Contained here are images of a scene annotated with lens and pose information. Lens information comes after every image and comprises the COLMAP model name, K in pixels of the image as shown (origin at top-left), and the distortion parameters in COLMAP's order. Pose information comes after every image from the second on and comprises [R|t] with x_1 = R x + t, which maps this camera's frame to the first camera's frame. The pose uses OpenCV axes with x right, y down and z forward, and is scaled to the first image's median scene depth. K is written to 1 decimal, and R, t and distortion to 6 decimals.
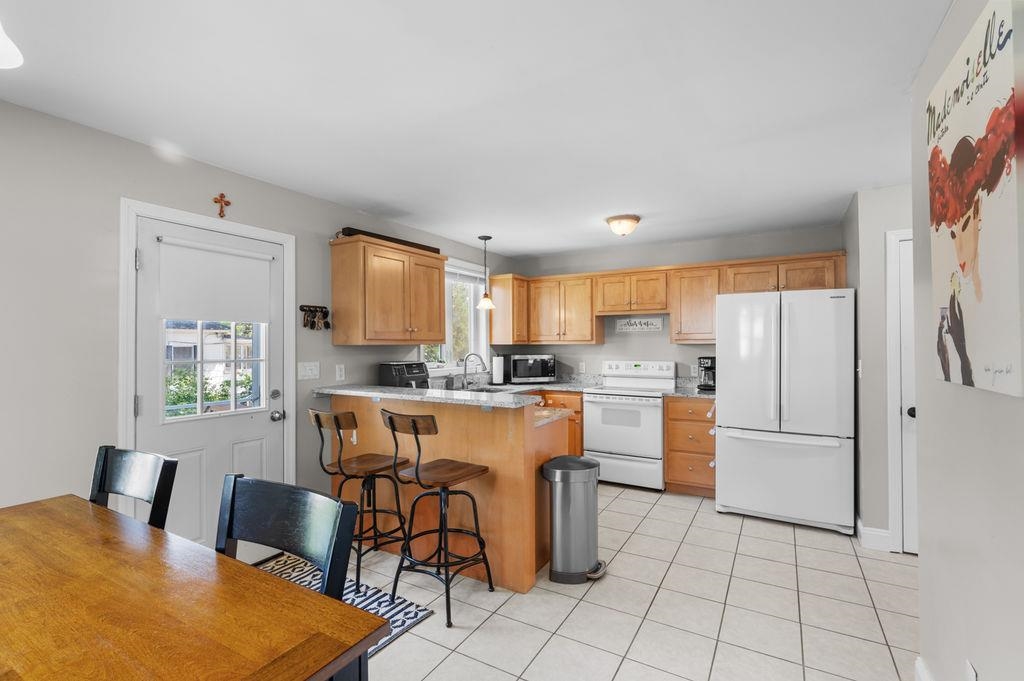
lens RADIAL K [[464.4, 0, 509.2], [0, 464.4, 341.8], [0, 0, 1]] dist [0.000319, 0.000112]
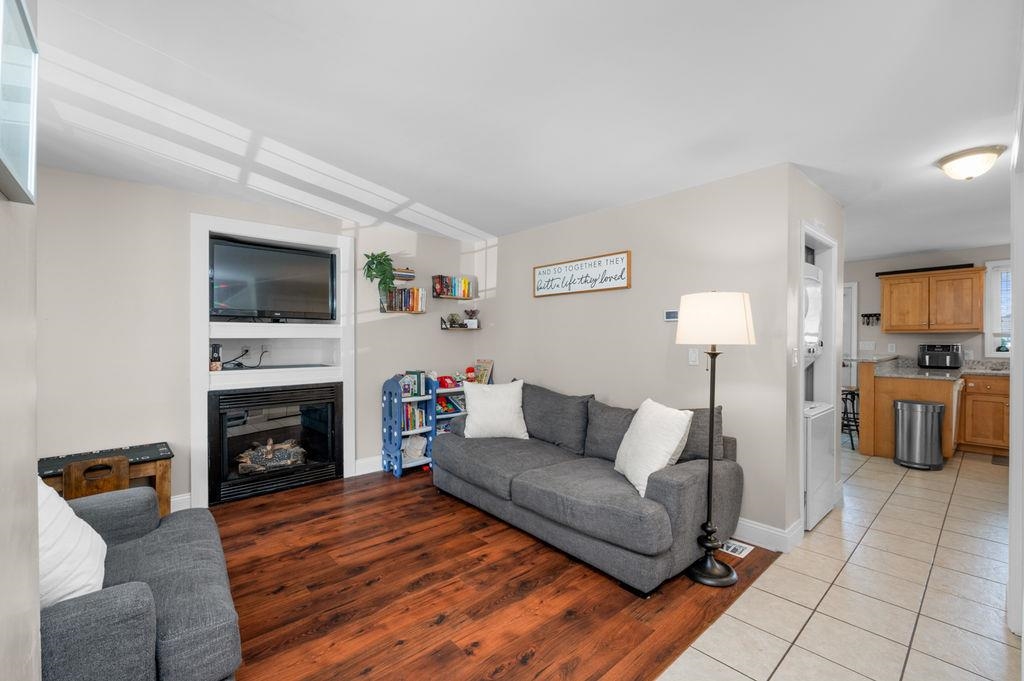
lens RADIAL K [[431.7, 0, 513.5], [0, 431.7, 340.2], [0, 0, 1]] dist [0.001365, -0.000312]
pose [[-0.304320, 0.009744, -0.952520, 1.439476], [0.007370, 0.999942, 0.007874, 0.008970], [0.952541, -0.004624, -0.304374, 0.078688]]
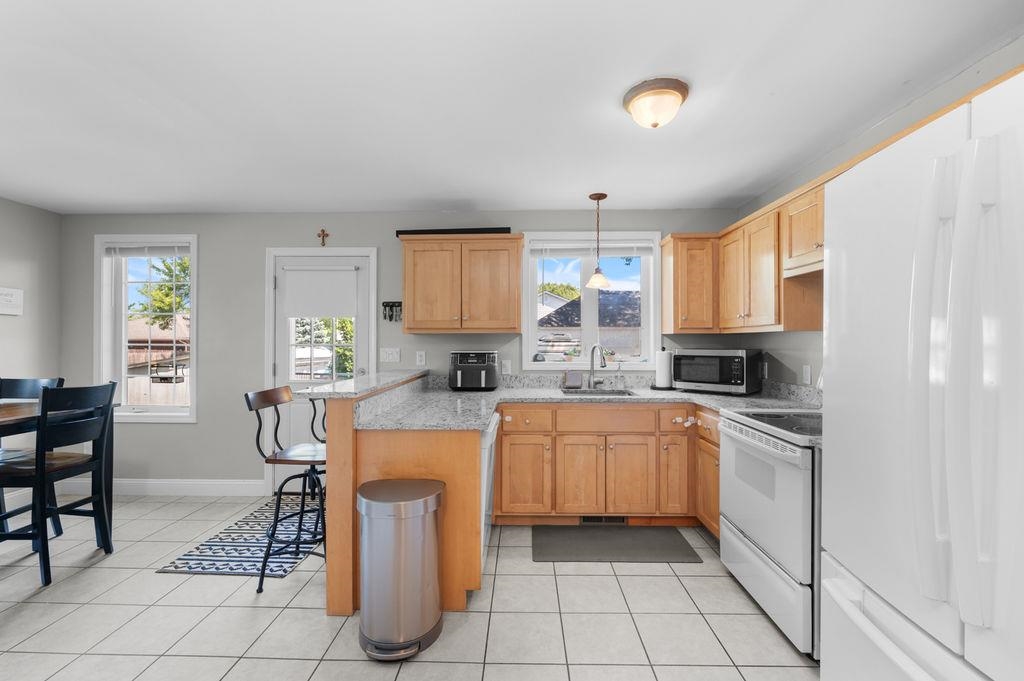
lens RADIAL K [[431.7, 0, 509.4], [0, 431.7, 344.5], [0, 0, 1]] dist [0.001365, -0.000312]
pose [[0.482844, 0.009815, -0.875651, 0.560783], [0.002166, 0.999921, 0.012402, 0.016364], [0.875703, -0.007885, 0.482785, 0.567098]]
